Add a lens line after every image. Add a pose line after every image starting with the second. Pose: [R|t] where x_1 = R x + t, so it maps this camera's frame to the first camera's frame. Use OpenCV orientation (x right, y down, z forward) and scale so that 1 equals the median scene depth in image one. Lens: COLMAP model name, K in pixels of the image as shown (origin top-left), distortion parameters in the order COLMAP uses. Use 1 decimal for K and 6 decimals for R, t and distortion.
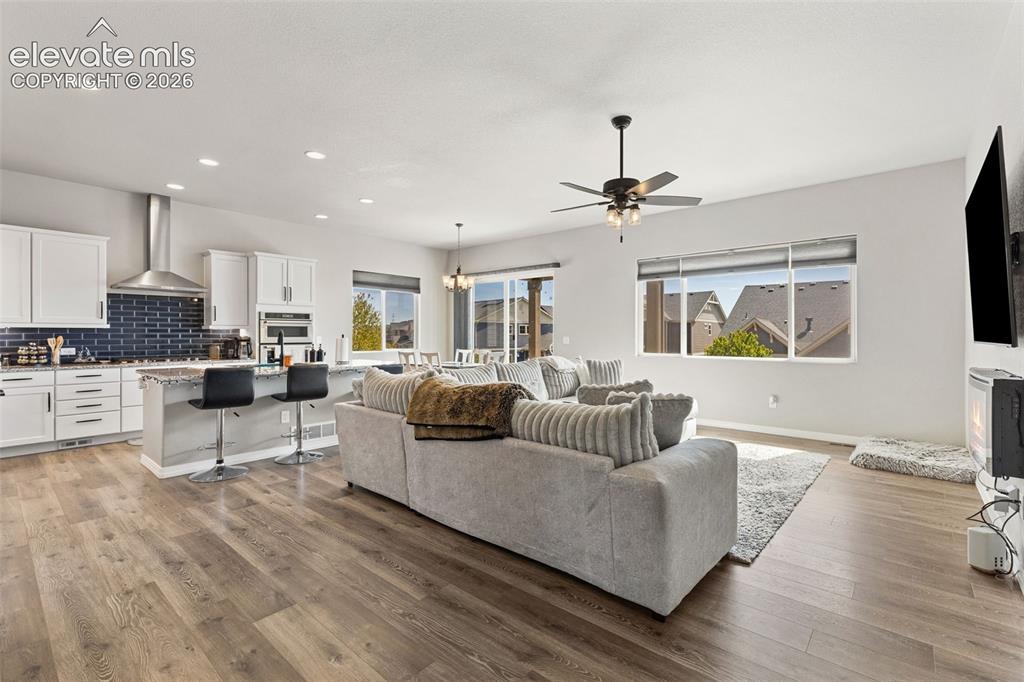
lens RADIAL K [[461.1, 0, 512.6], [0, 461.1, 336.9], [0, 0, 1]] dist [0.002813, 0.000198]
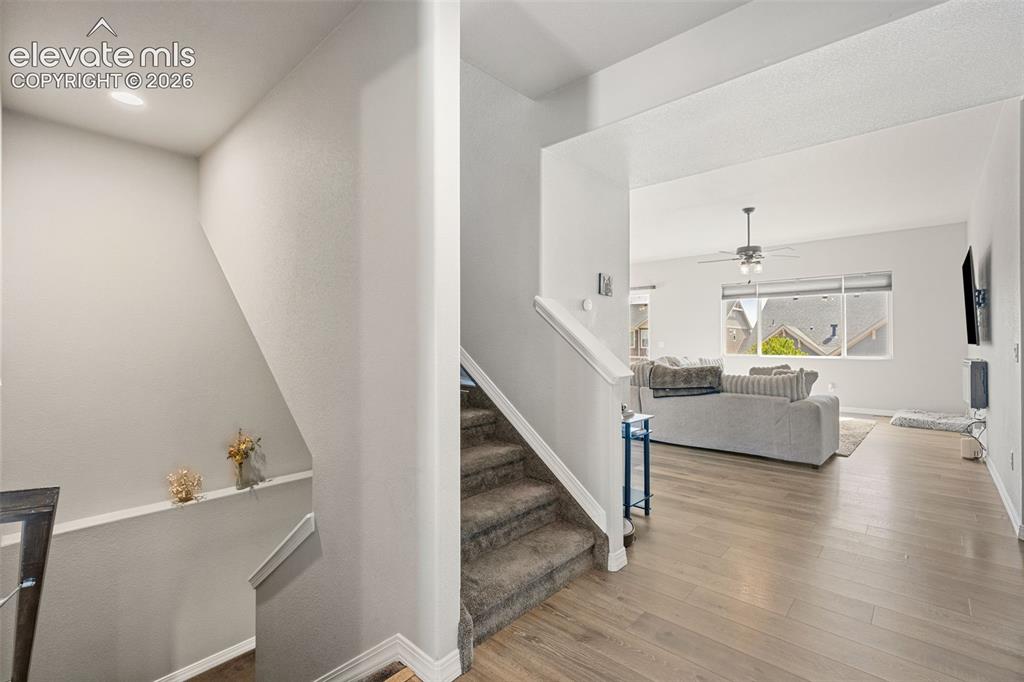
lens RADIAL K [[461.1, 0, 511.9], [0, 461.1, 339.7], [0, 0, 1]] dist [0.002813, 0.000198]
pose [[0.999666, -0.001938, -0.025763, -0.572940], [0.001764, 0.999976, -0.006764, 0.002810], [0.025776, 0.006716, 0.999645, -0.667471]]
